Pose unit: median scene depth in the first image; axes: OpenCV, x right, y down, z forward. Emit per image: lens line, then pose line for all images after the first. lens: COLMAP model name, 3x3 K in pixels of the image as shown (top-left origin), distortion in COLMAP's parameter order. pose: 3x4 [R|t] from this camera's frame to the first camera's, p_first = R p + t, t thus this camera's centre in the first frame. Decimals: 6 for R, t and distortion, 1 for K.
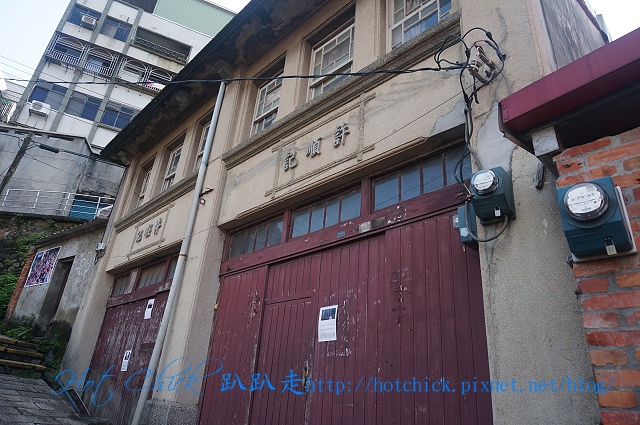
lens RADIAL K [[425.5, 0, 317.8], [0, 425.5, 214.8], [0, 0, 1]] dist [-0.030826, 0.007073]
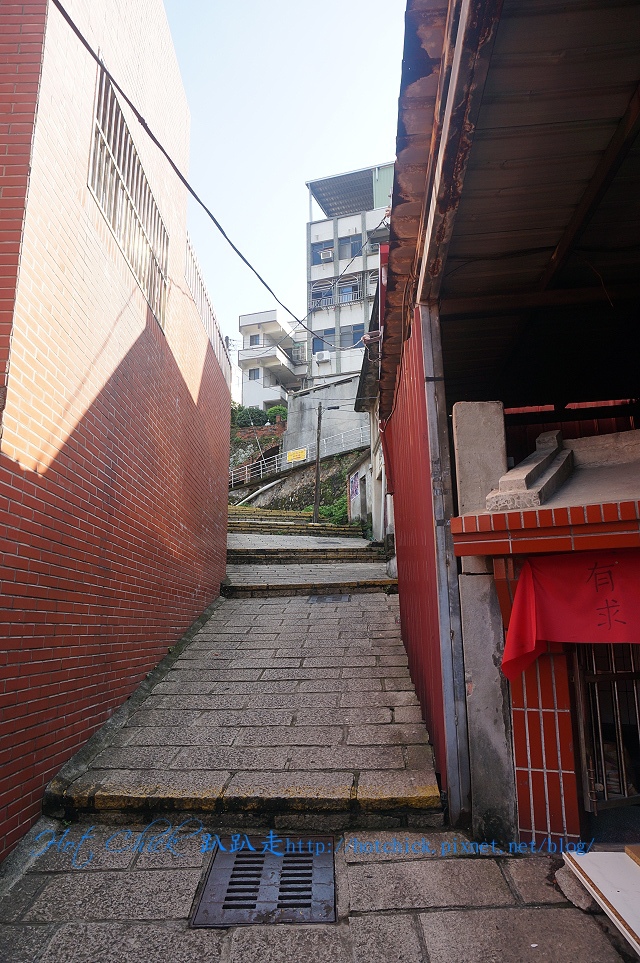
lens RADIAL K [[640.2, 0, 319.2], [0, 640.2, 481.0], [0, 0, 1]] dist [-0.030826, 0.007073]
pose [[0.716372, -0.250877, -0.651054, 0.596202], [0.366808, 0.929180, 0.045560, -0.037475], [0.593517, -0.271450, 0.757663, -0.651945]]
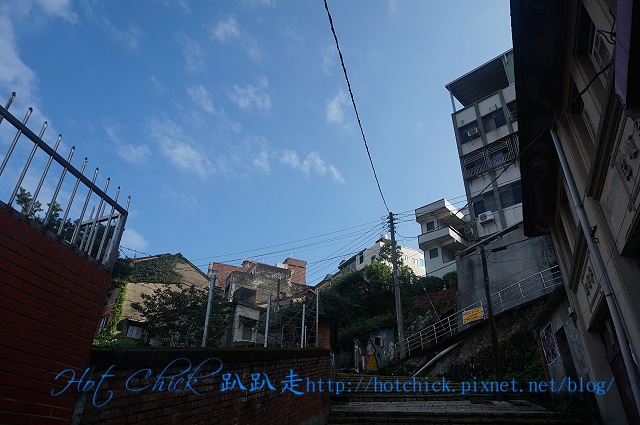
lens RADIAL K [[425.5, 0, 317.0], [0, 425.5, 212.1], [0, 0, 1]] dist [-0.030826, 0.007073]
pose [[0.368479, -0.543741, -0.754035, 0.116597], [0.409268, 0.823158, -0.393587, 0.014943], [0.834699, -0.163575, 0.525852, -0.040967]]
